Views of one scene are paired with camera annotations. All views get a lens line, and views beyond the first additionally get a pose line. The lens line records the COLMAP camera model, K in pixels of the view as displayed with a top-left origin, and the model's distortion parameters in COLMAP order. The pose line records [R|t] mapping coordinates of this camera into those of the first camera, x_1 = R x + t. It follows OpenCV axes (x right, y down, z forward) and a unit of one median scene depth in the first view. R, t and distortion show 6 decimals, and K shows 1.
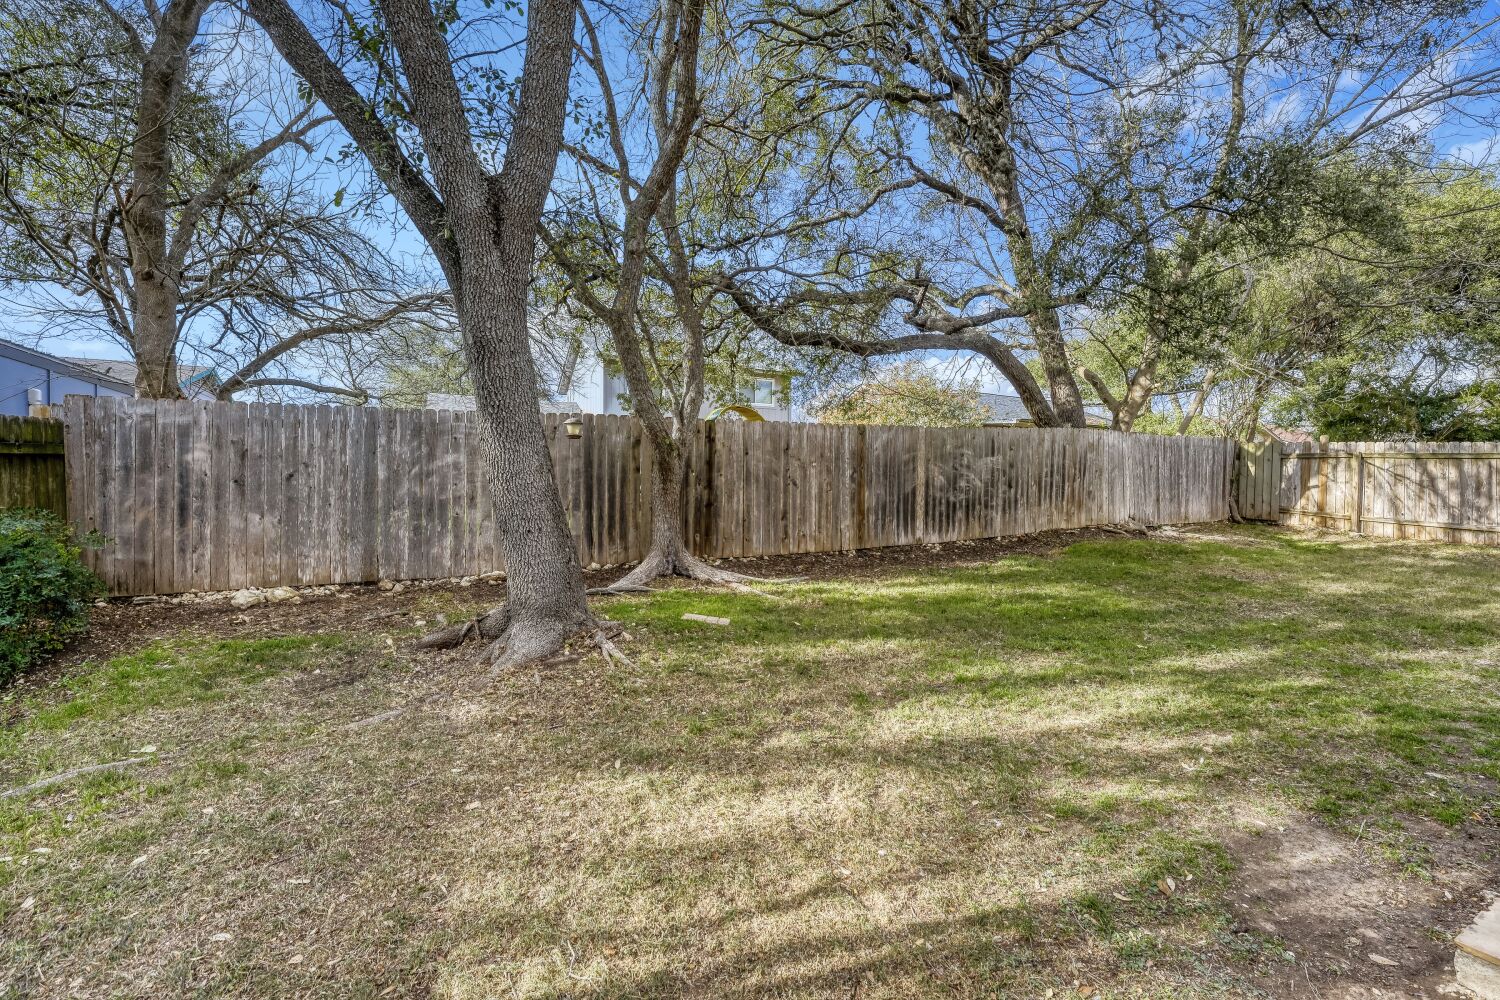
lens RADIAL K [[626.6, 0, 748.5], [0, 626.6, 493.5], [0, 0, 1]] dist [-0.009283, -0.000076]
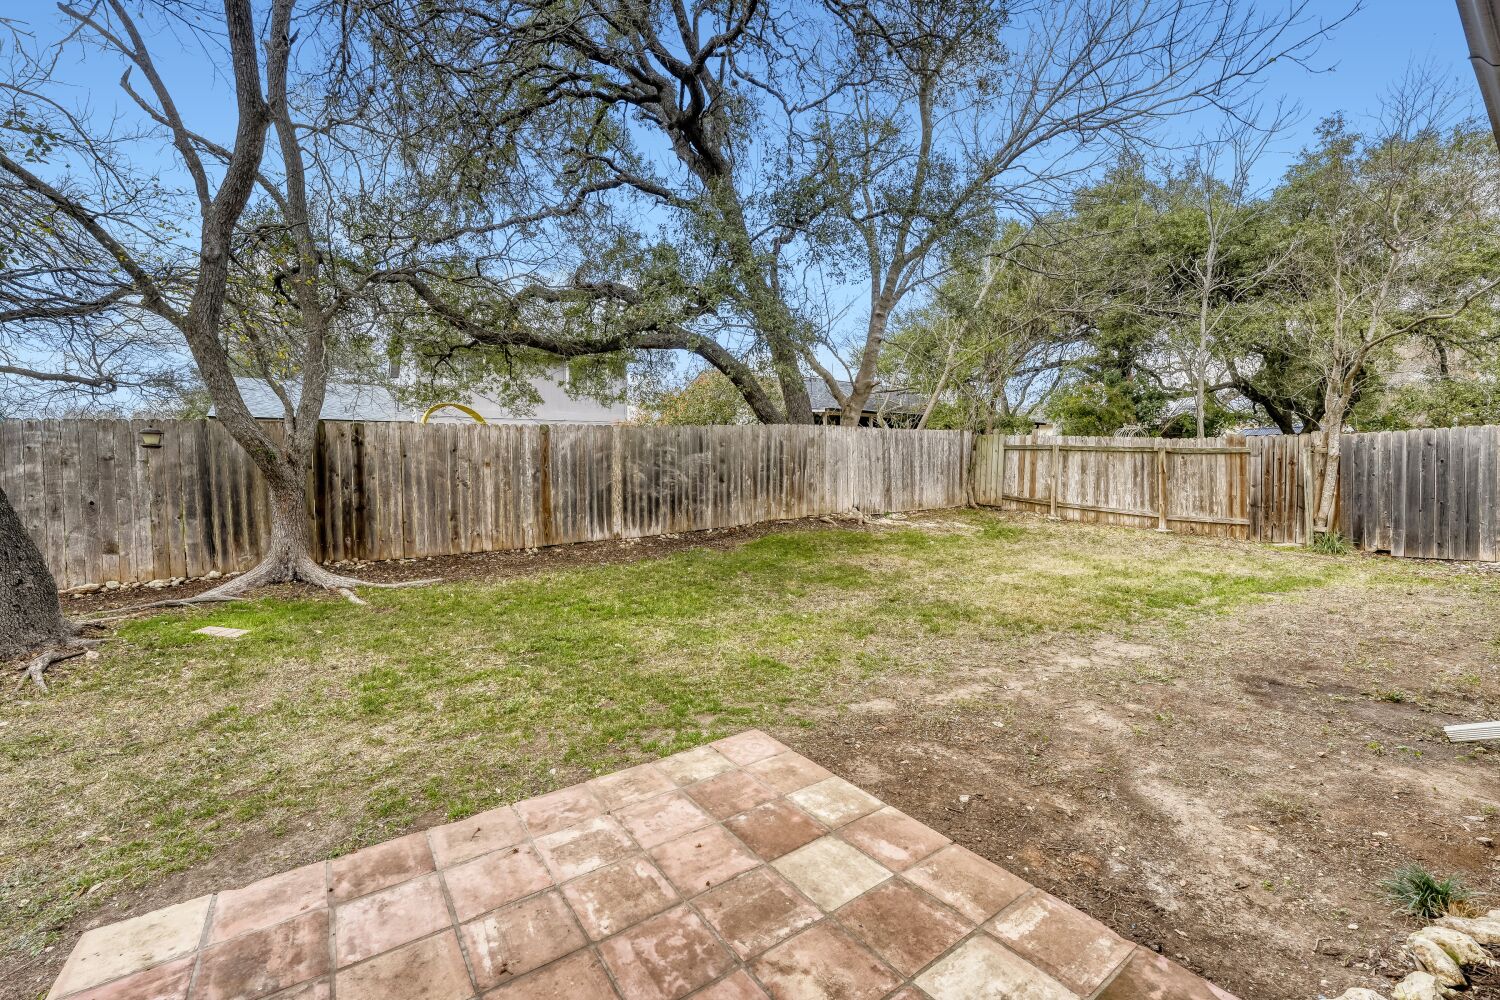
lens RADIAL K [[626.6, 0, 748.5], [0, 626.6, 493.5], [0, 0, 1]] dist [-0.009283, -0.000076]
pose [[0.993278, -0.014200, 0.114880, 0.371558], [0.010263, 0.999342, 0.034796, -0.028457], [-0.115299, -0.033384, 0.992770, -0.052521]]
